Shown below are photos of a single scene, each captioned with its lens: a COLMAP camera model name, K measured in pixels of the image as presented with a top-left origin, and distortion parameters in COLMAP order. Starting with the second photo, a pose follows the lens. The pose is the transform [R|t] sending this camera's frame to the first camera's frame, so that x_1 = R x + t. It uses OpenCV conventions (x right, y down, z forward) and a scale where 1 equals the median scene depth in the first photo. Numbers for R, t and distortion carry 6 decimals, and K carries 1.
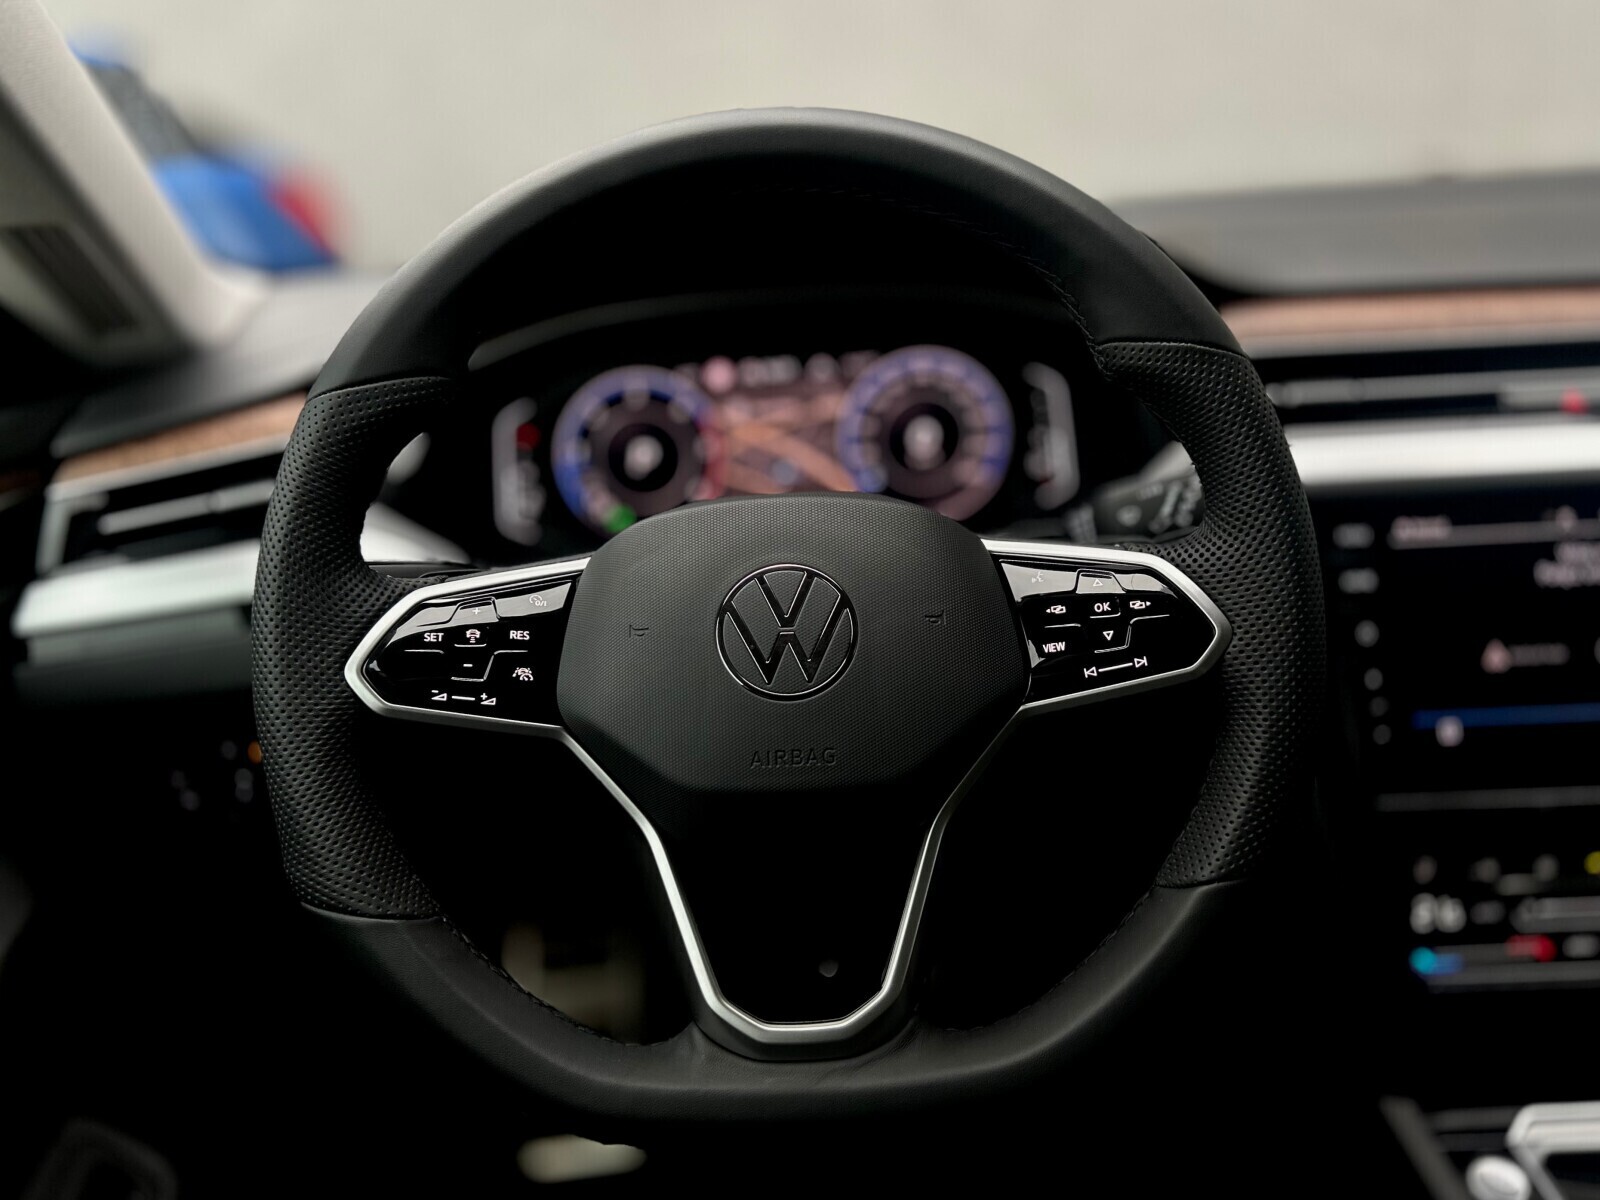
lens RADIAL K [[1231.4, 0, 808.4], [0, 1231.4, 632.0], [0, 0, 1]] dist [0.067089, -0.007344]
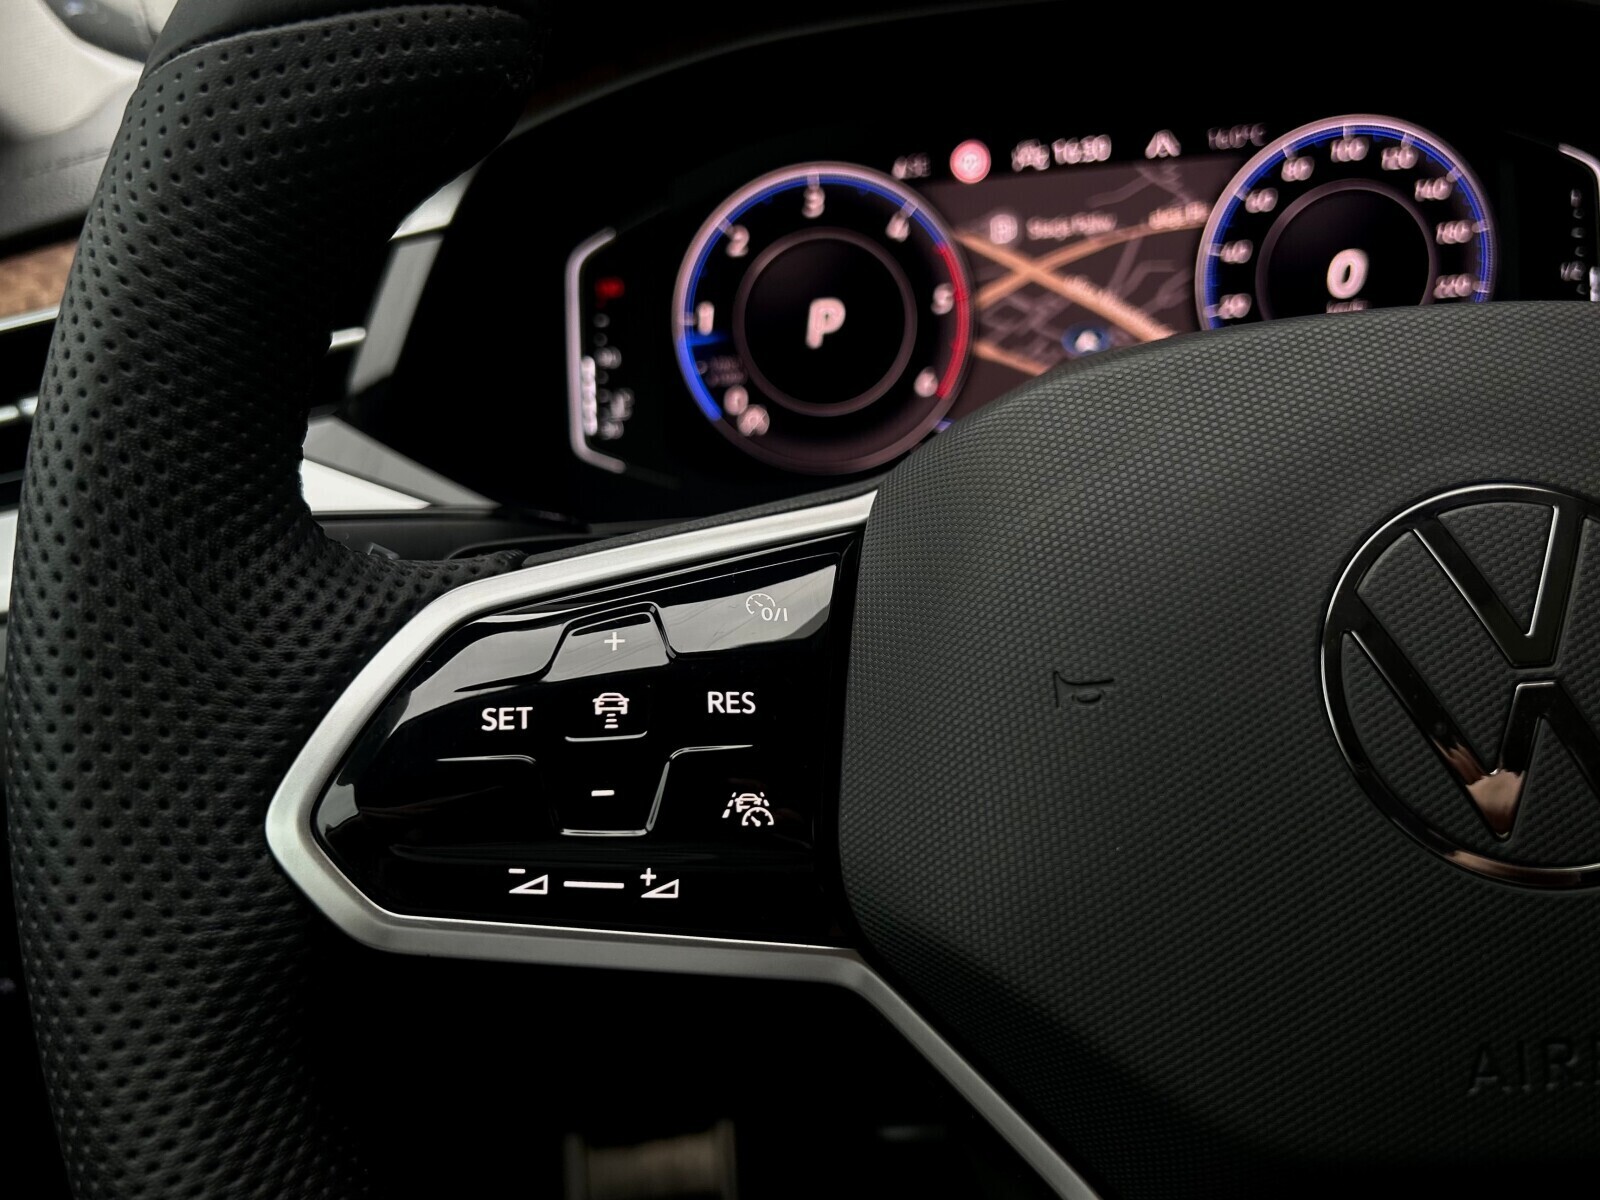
lens RADIAL K [[1297.9, 0, 793.3], [0, 1297.9, 627.0], [0, 0, 1]] dist [0.076666, -0.118478]
pose [[0.999473, -0.031599, 0.007381, -0.220817], [0.031496, 0.999410, 0.013675, -0.025460], [-0.007809, -0.013435, 0.999879, 0.617891]]
